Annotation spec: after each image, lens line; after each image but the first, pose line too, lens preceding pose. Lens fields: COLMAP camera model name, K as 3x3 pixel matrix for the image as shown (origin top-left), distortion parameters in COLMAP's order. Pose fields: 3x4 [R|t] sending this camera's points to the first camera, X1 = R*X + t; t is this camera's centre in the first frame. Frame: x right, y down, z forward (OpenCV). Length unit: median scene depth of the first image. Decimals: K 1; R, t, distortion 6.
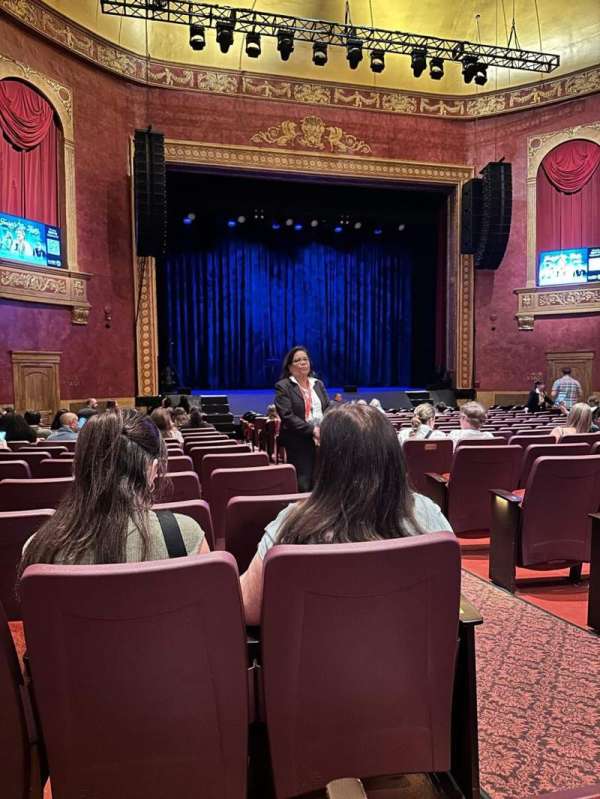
lens RADIAL K [[529.9, 0, 303.4], [0, 529.9, 396.0], [0, 0, 1]] dist [0.006987, -0.015426]
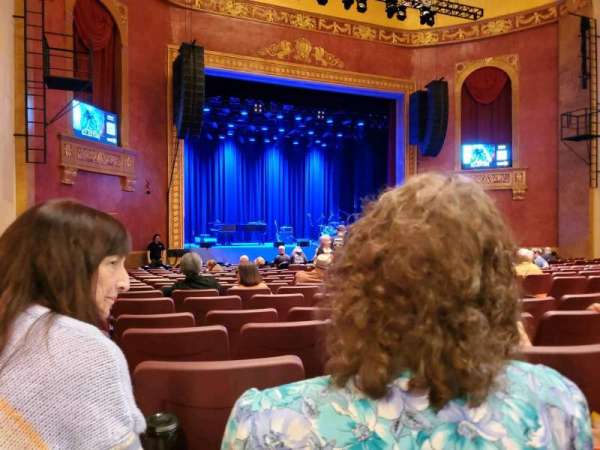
lens RADIAL K [[435.3, 0, 298.4], [0, 435.3, 229.2], [0, 0, 1]] dist [0.009530, 0.010995]
pose [[0.990542, 0.009692, 0.136864, -0.146853], [-0.003047, 0.998810, -0.048675, 0.002686], [-0.137173, 0.047797, 0.989393, -0.057929]]
